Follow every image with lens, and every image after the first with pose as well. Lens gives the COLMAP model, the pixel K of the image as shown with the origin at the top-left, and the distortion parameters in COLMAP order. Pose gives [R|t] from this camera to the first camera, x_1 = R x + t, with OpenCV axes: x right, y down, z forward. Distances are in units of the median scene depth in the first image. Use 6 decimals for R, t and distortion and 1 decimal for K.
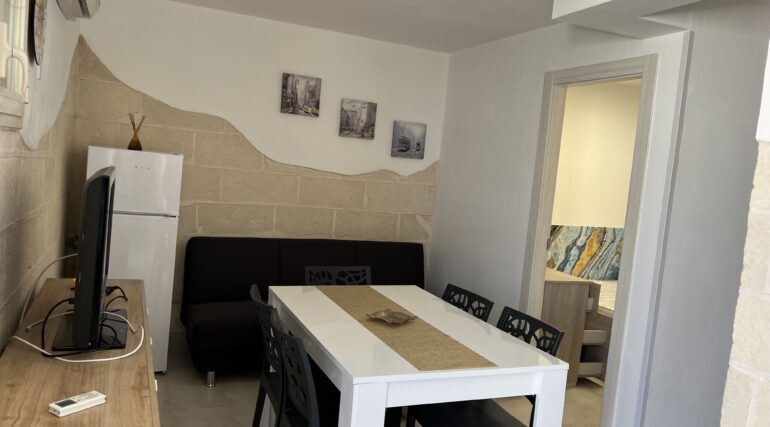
lens RADIAL K [[582.8, 0, 390.5], [0, 582.8, 212.5], [0, 0, 1]] dist [0.032319, -0.005060]
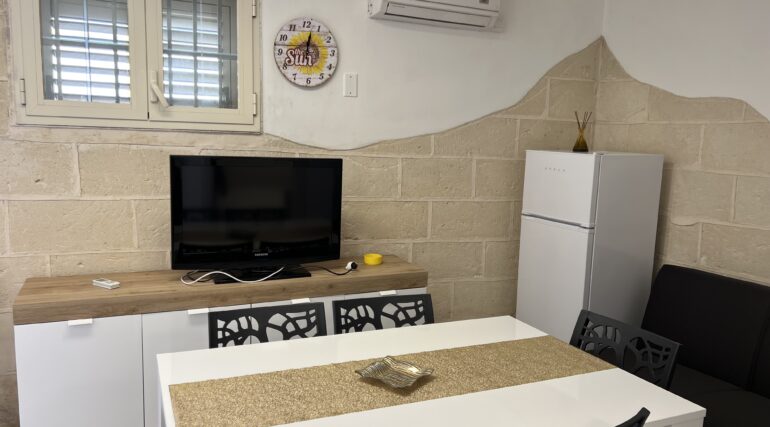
lens RADIAL K [[596.7, 0, 386.5], [0, 596.7, 214.4], [0, 0, 1]] dist [0.017994, -0.007175]
pose [[-0.011271, 0.037628, -0.999228, 0.412657], [-0.109295, 0.993258, 0.038636, -0.012047], [0.993945, 0.109646, -0.007082, 0.613928]]
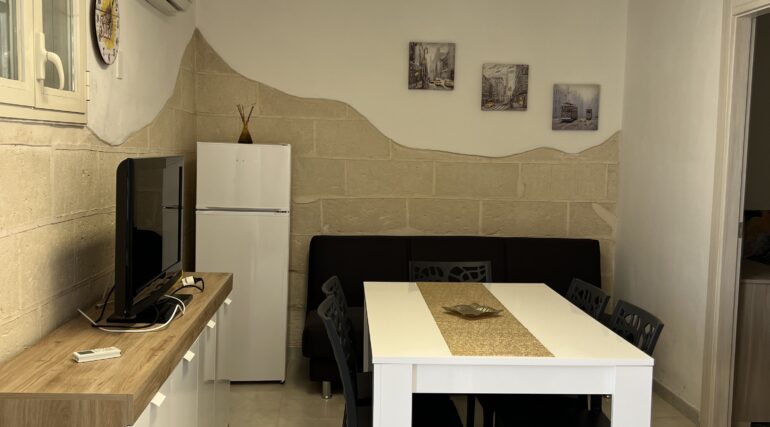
lens RADIAL K [[788.6, 0, 381.8], [0, 788.6, 211.7], [0, 0, 1]] dist [0.170423, 0.000000]
pose [[0.928544, -0.040840, -0.368968, 0.202495], [0.034781, 0.999129, -0.023062, 0.034803], [0.369588, 0.008581, 0.929156, -0.093608]]
